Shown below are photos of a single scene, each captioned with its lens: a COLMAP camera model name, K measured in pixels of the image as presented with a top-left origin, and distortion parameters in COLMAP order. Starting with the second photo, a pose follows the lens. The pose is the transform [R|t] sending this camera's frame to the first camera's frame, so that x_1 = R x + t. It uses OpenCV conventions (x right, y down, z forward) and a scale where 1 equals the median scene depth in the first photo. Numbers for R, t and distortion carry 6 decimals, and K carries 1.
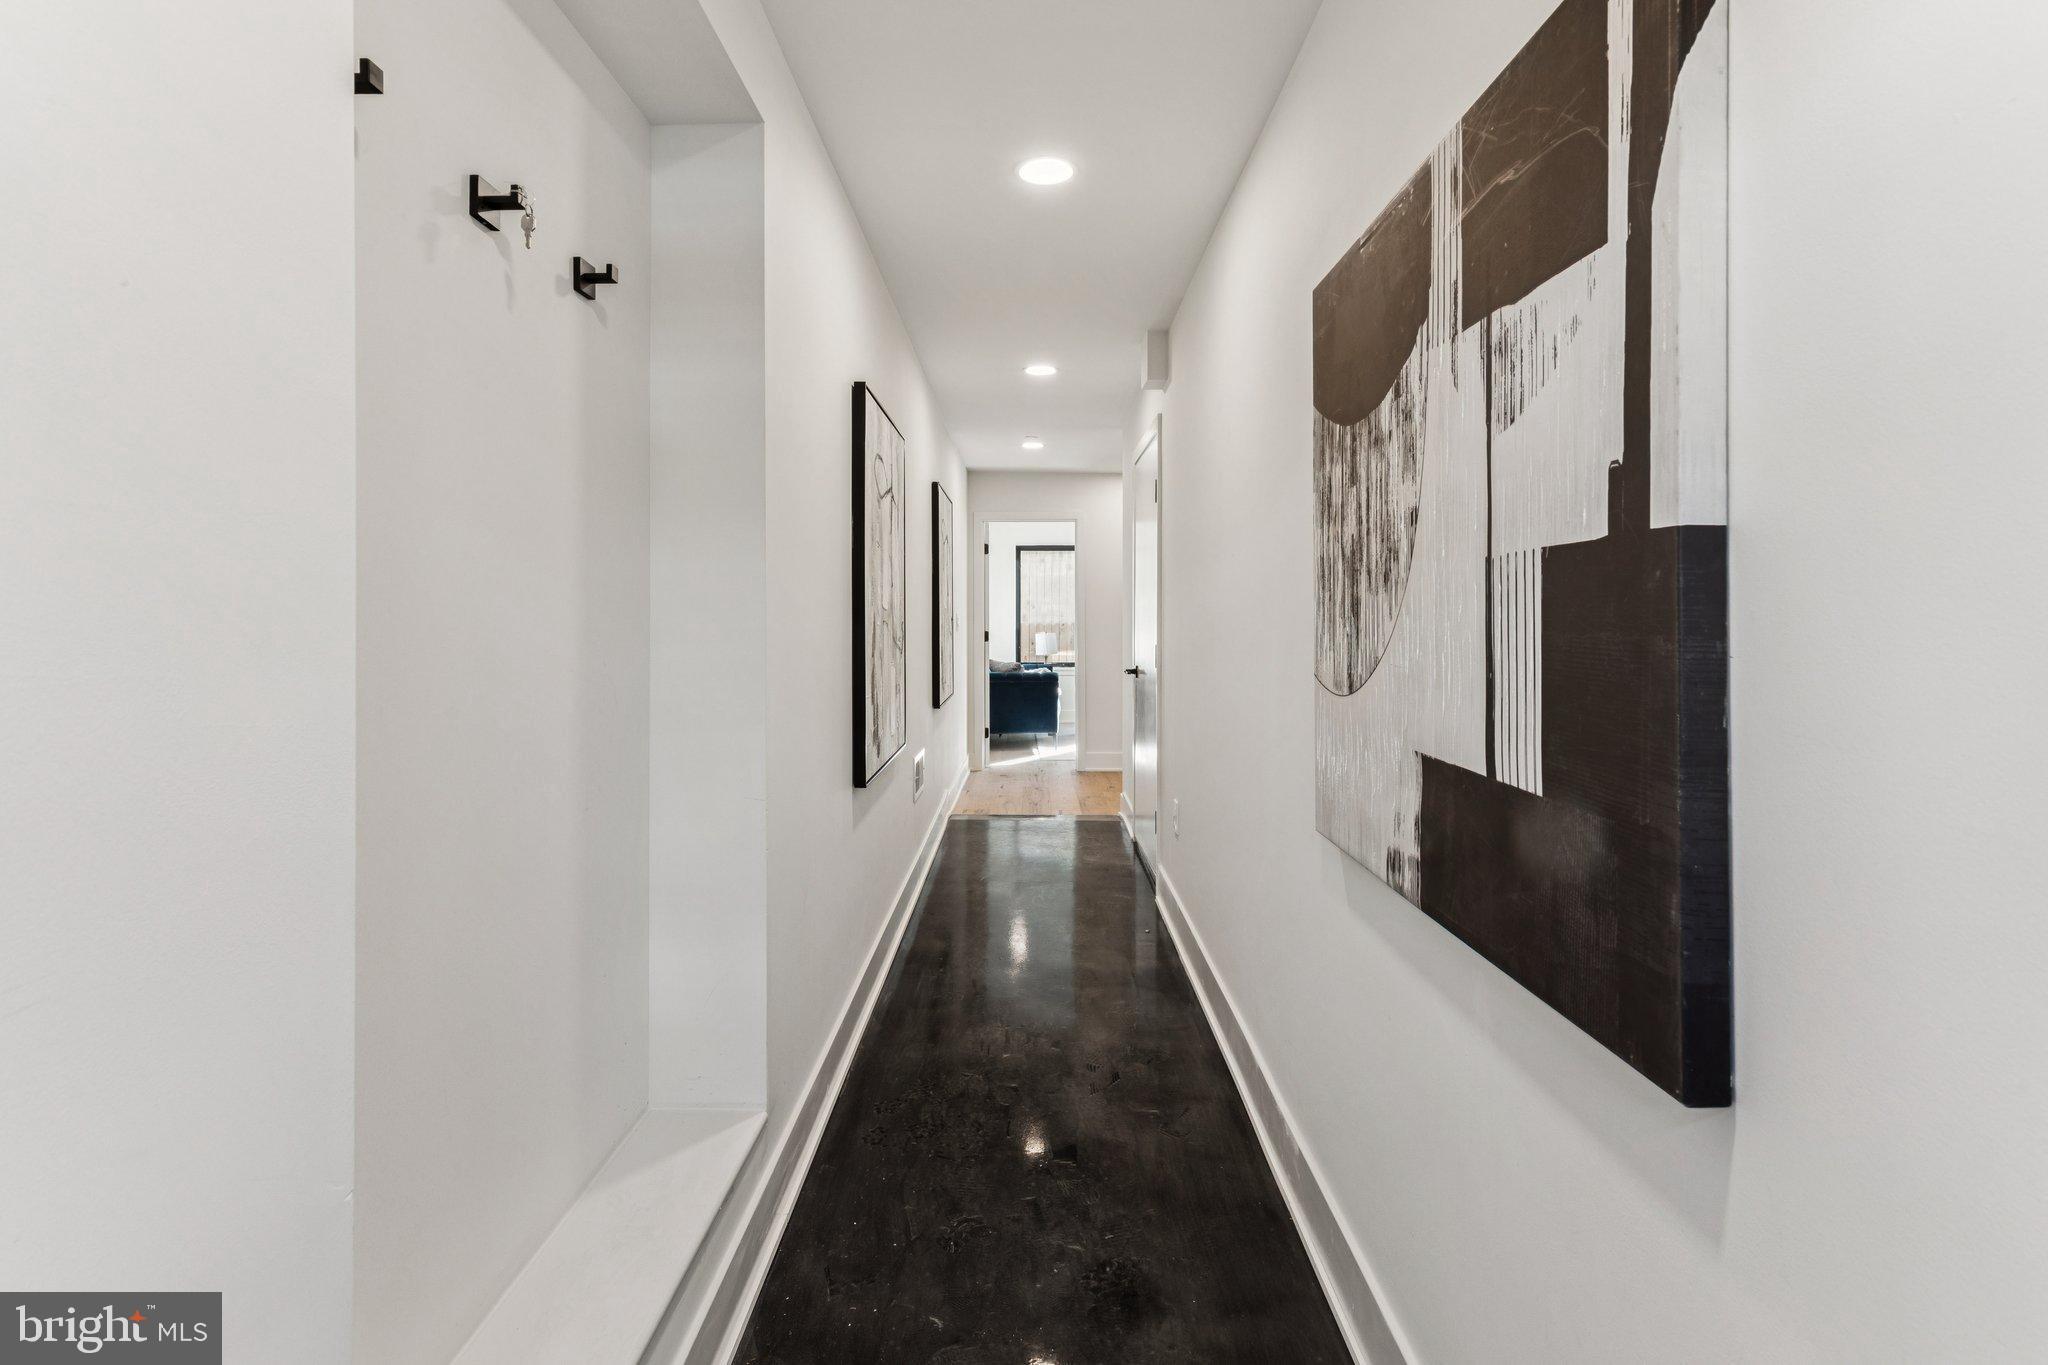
lens RADIAL K [[939.9, 0, 1031.5], [0, 939.9, 632.6], [0, 0, 1]] dist [0.012946, -0.003673]
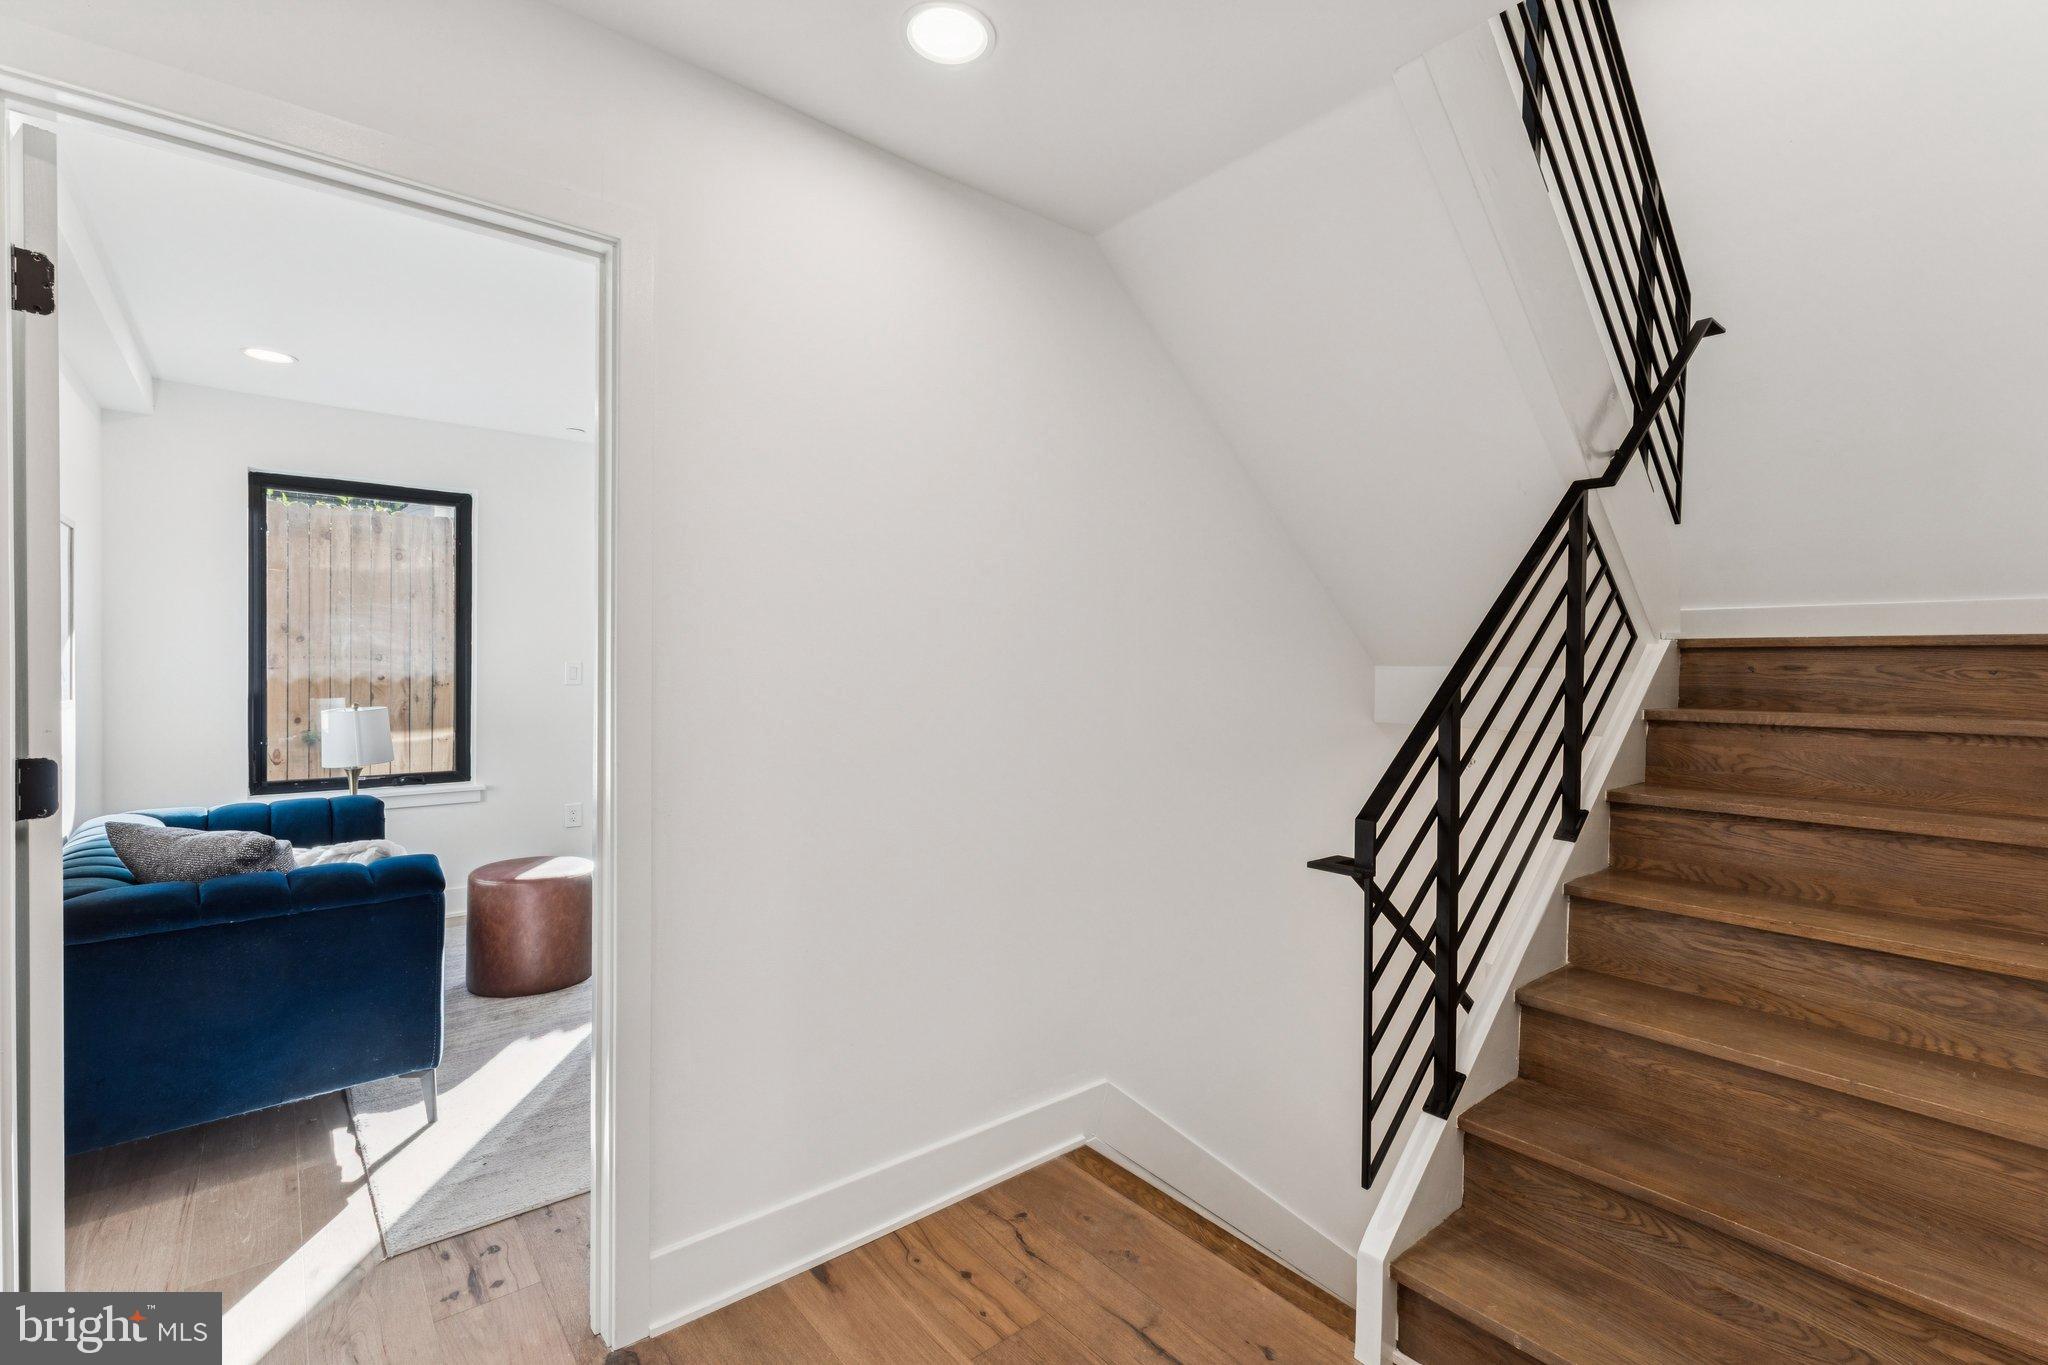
lens RADIAL K [[928.0, 0, 1024.4], [0, 928.0, 663.9], [0, 0, 1]] dist [0.000023, -0.000434]
pose [[0.778046, 0.000231, 0.628207, -0.008980], [0.007569, 0.999924, -0.009743, -0.009307], [-0.628162, 0.012336, 0.777985, 0.515643]]
